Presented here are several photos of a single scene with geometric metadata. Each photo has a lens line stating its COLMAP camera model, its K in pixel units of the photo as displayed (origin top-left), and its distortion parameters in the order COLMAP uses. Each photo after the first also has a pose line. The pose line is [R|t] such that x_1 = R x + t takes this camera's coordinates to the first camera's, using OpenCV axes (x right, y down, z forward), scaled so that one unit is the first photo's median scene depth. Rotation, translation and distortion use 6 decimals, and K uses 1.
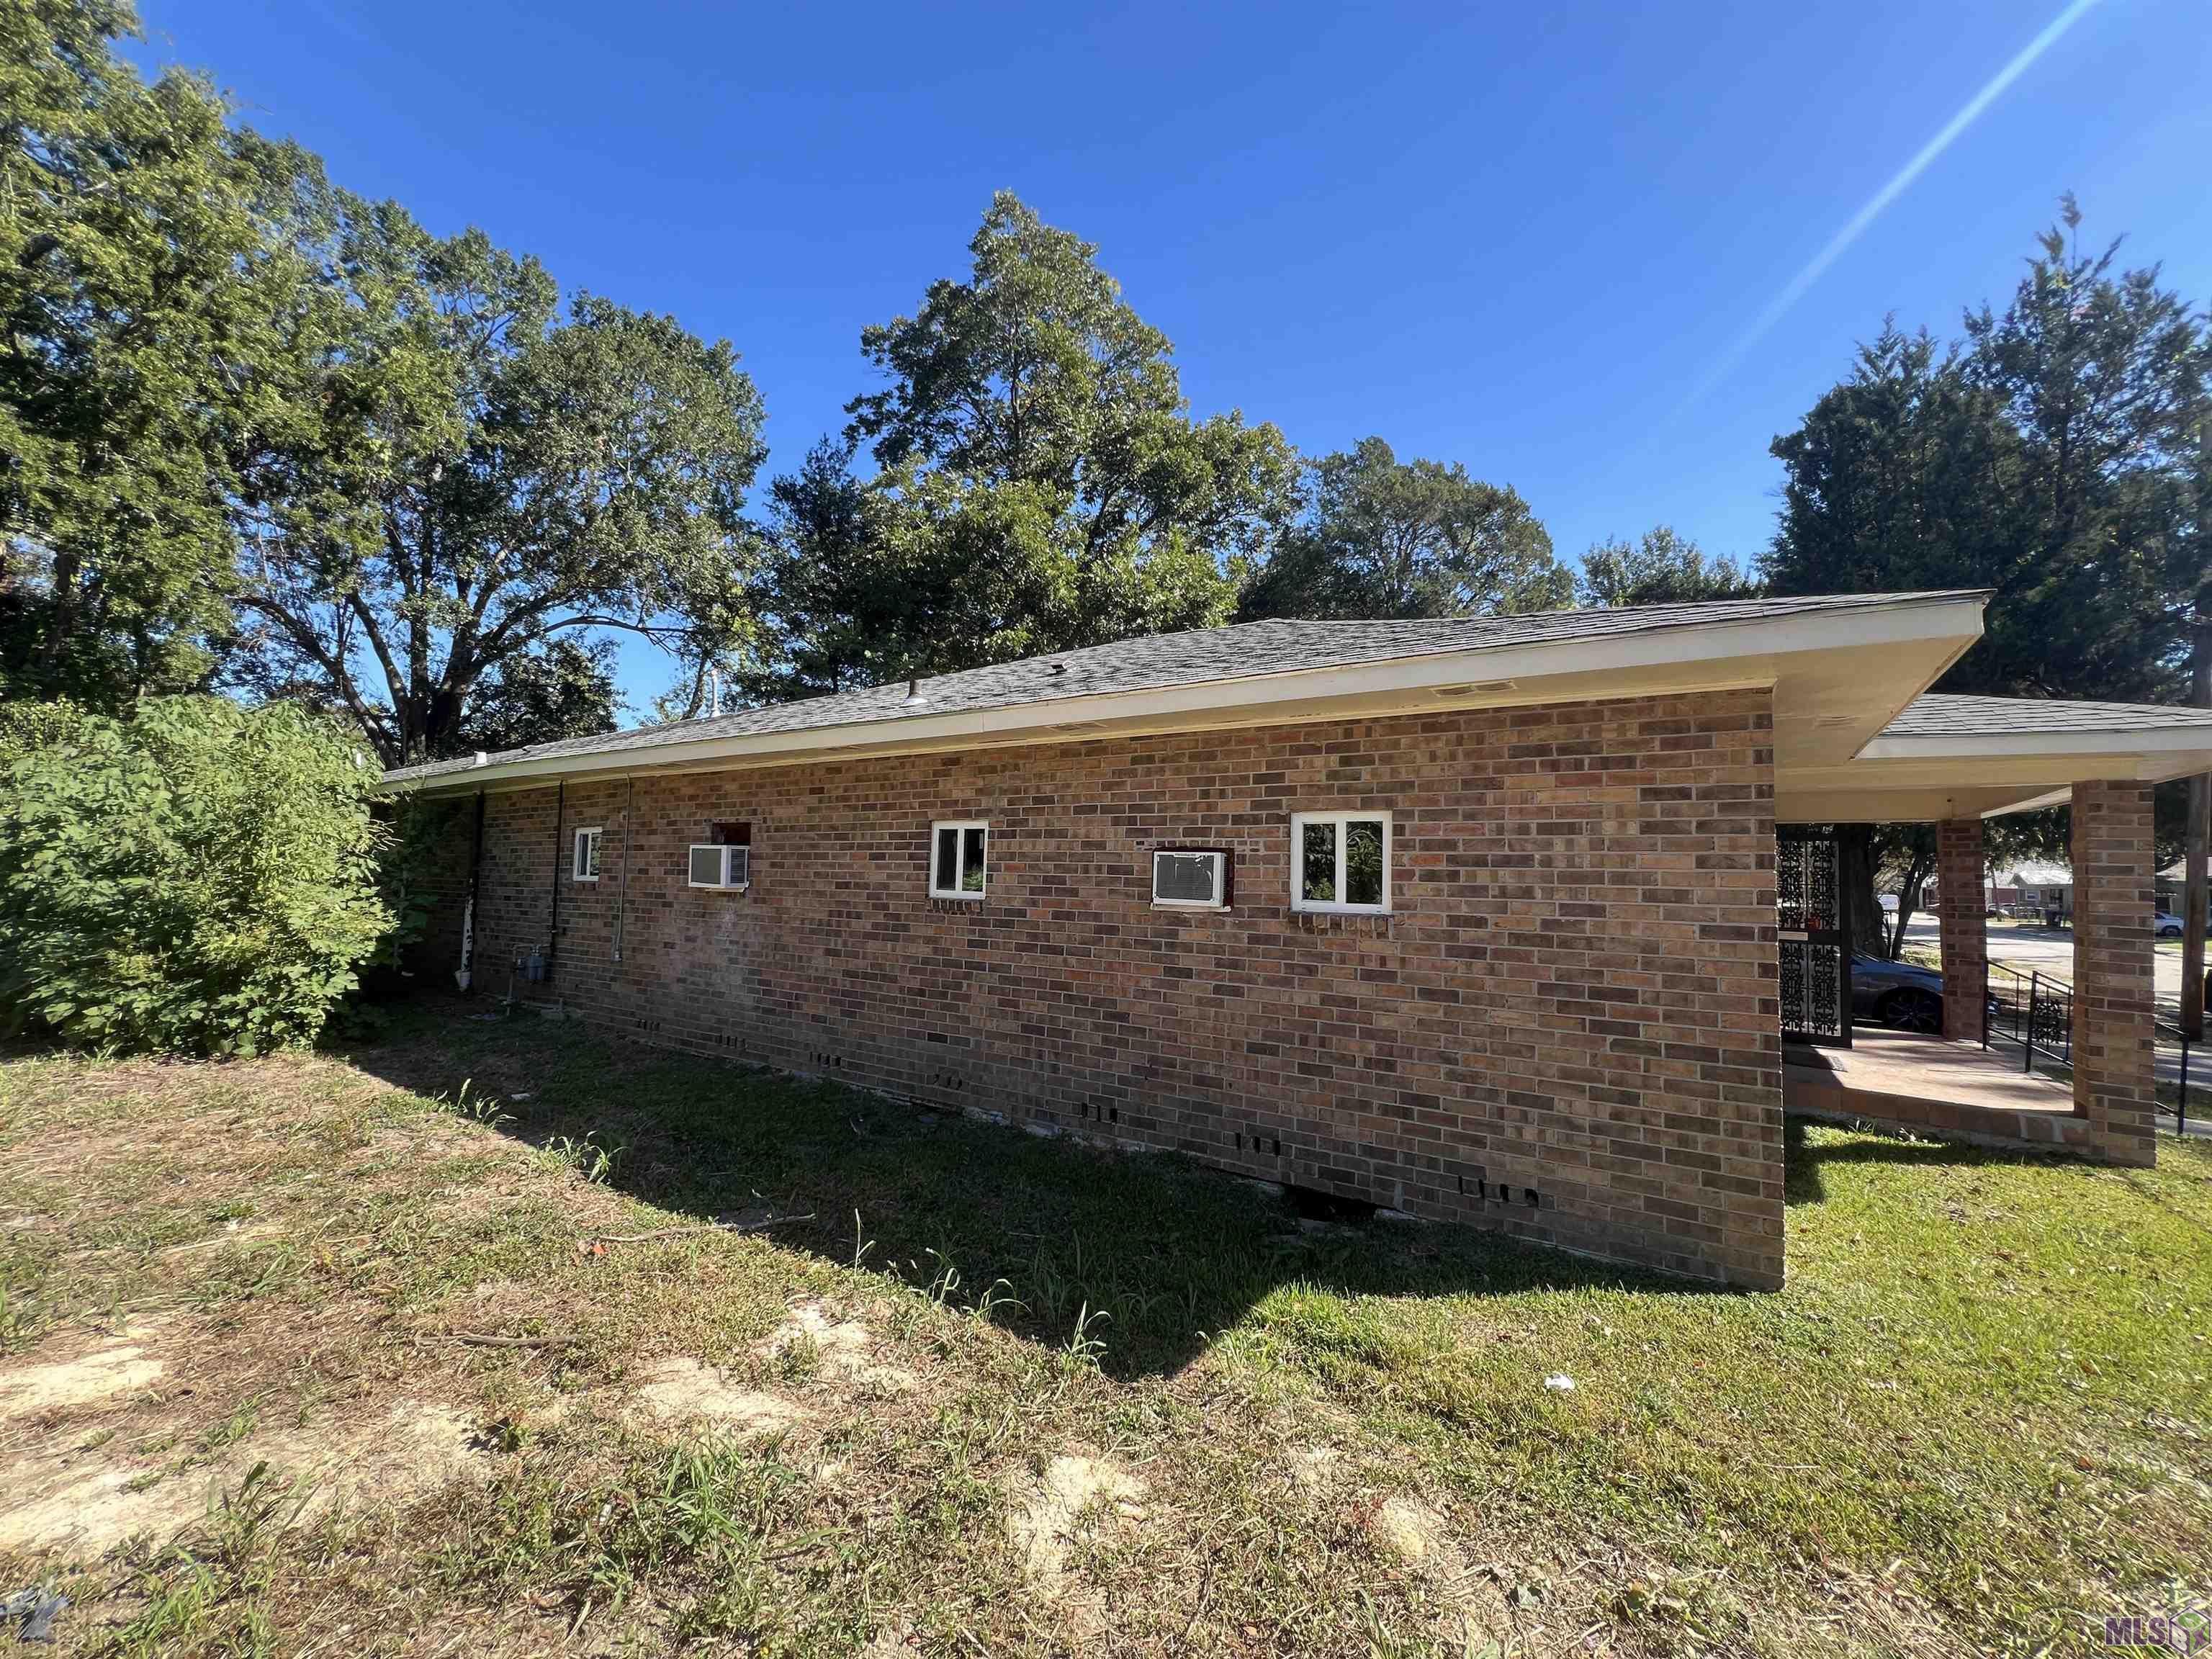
lens RADIAL K [[892.1, 0, 1106.0], [0, 892.1, 829.5], [0, 0, 1]] dist [-0.001740, -0.000186]
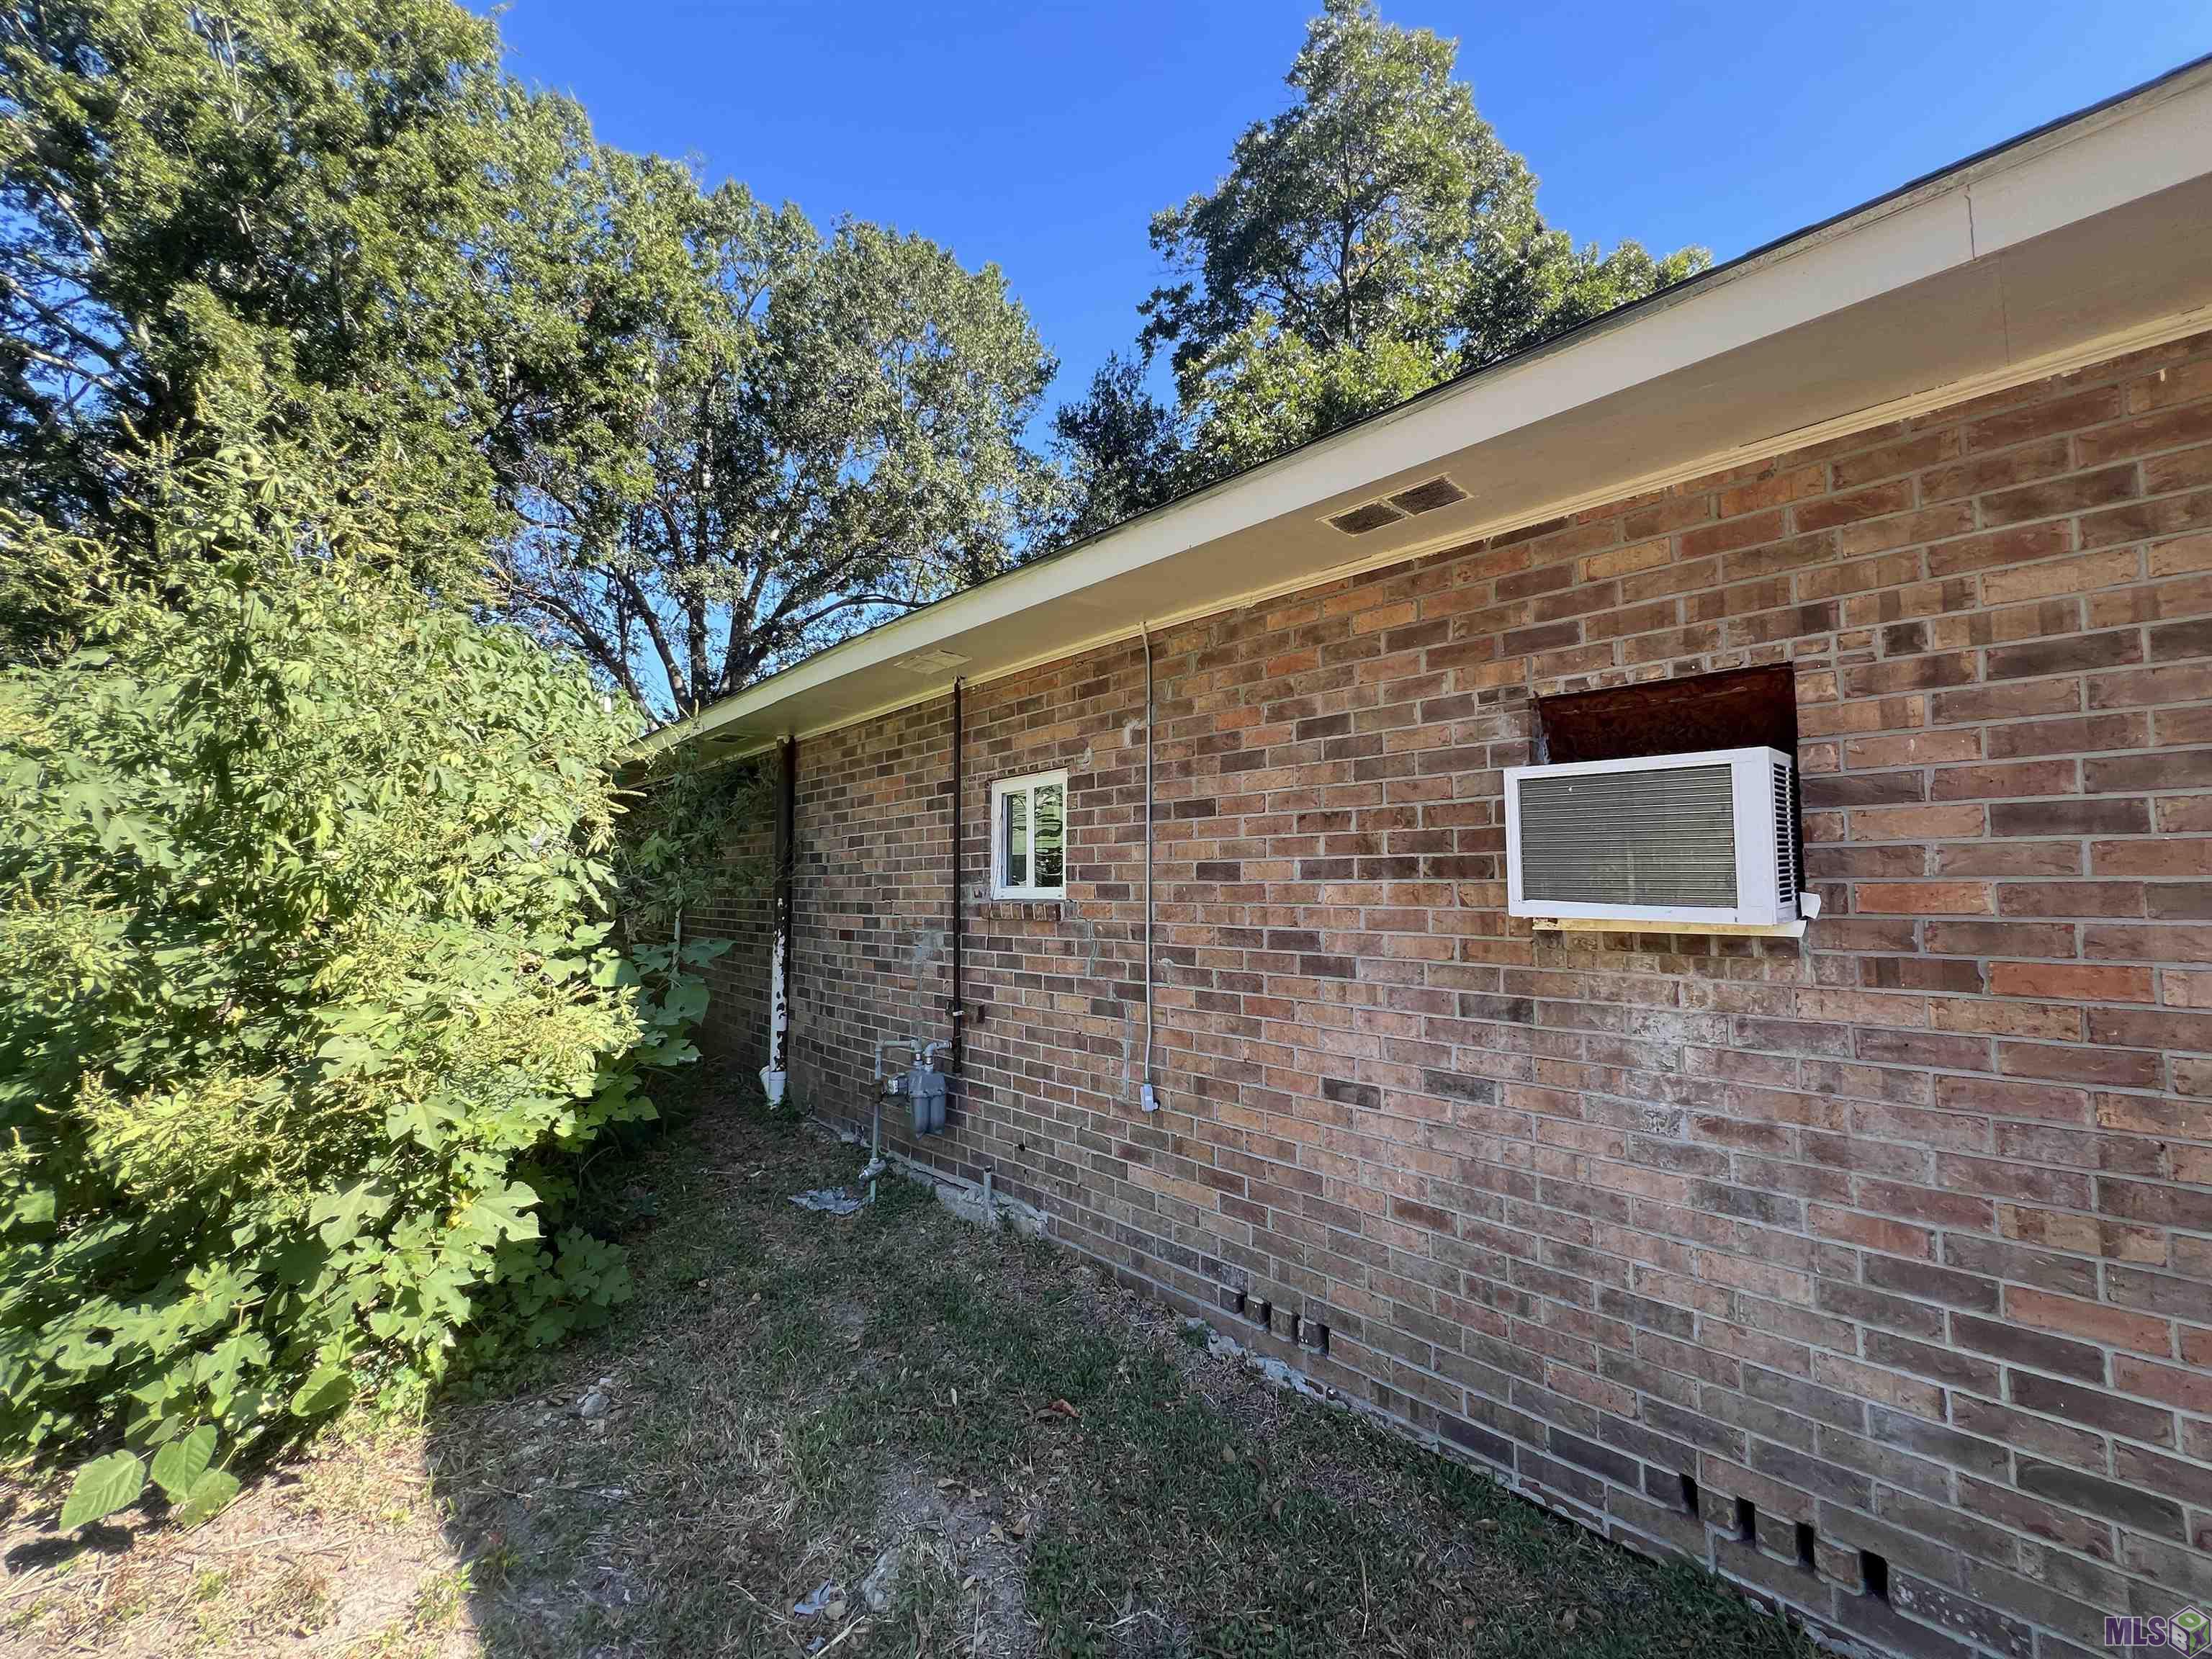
lens RADIAL K [[909.7, 0, 1106.0], [0, 909.7, 829.5], [0, 0, 1]] dist [0.000478, 0.000642]
pose [[0.969723, -0.038151, -0.241211, -0.222148], [0.037190, 0.999272, -0.008535, 0.014714], [0.241361, -0.000694, 0.970435, 0.294544]]
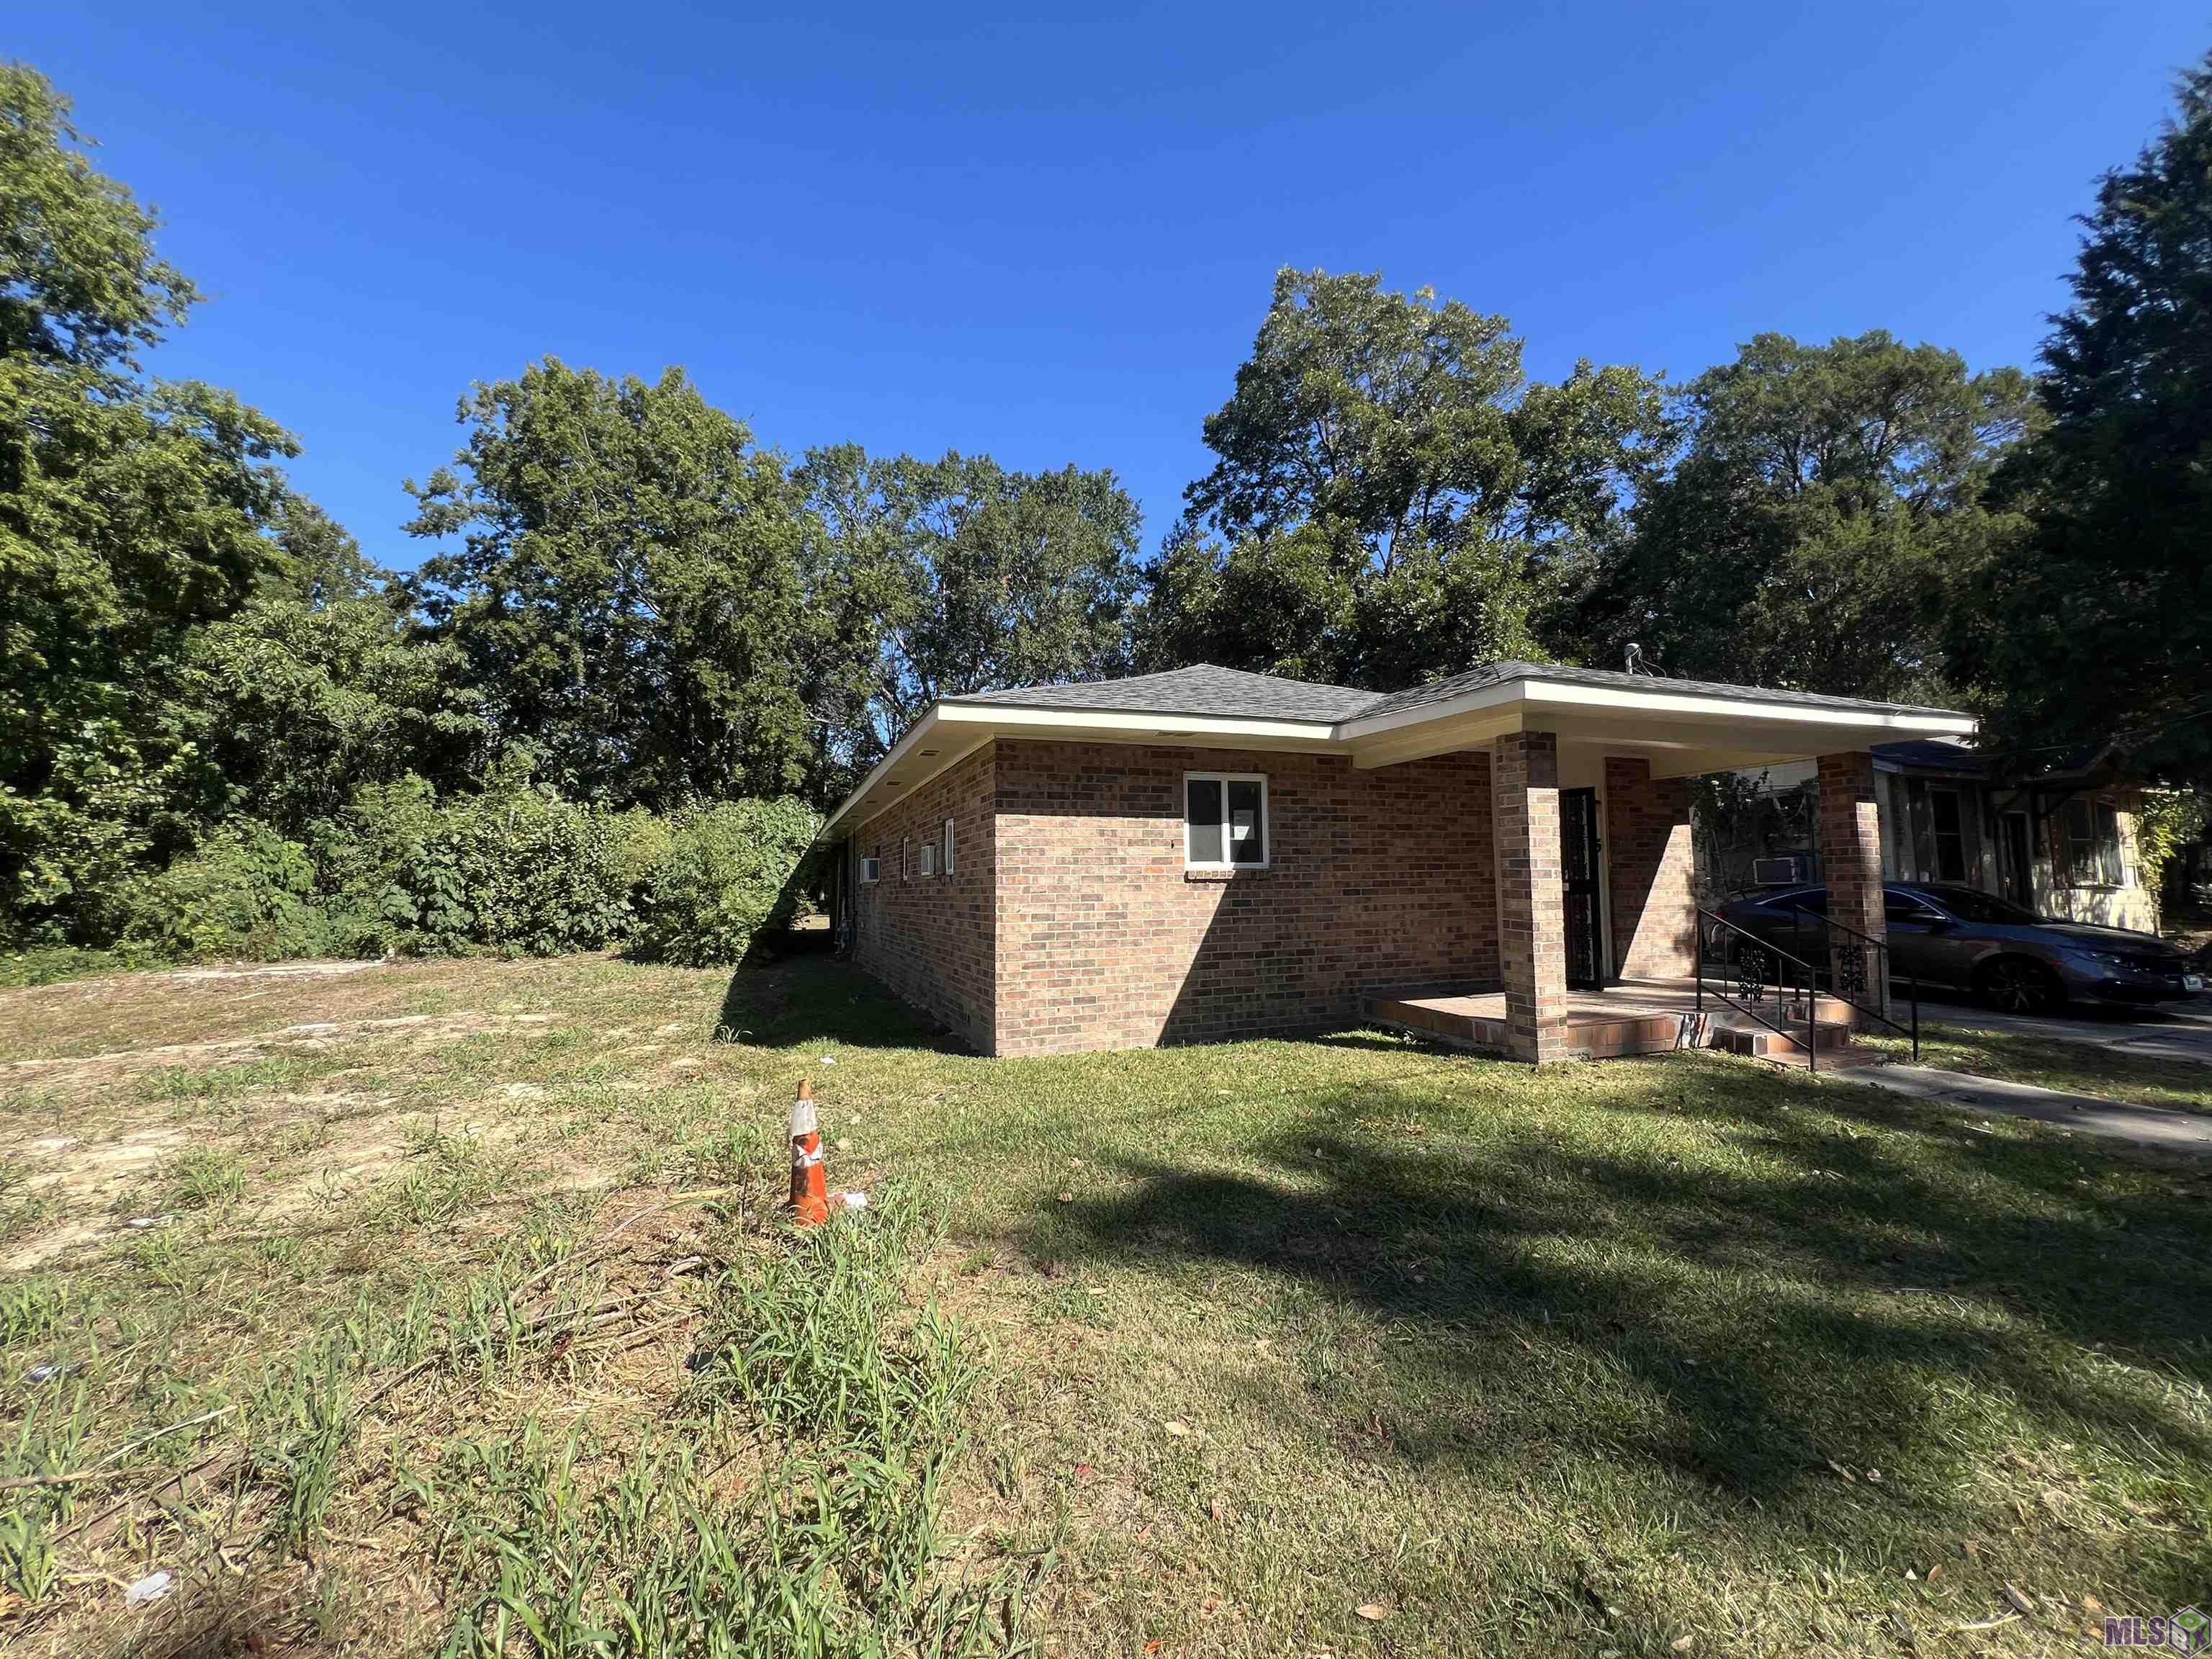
lens RADIAL K [[892.1, 0, 1106.0], [0, 892.1, 829.5], [0, 0, 1]] dist [-0.001740, -0.000186]
pose [[0.822919, -0.072418, -0.563524, 0.433137], [0.066109, 0.997311, -0.031625, 0.018712], [0.564299, -0.011230, 0.825494, -0.106281]]
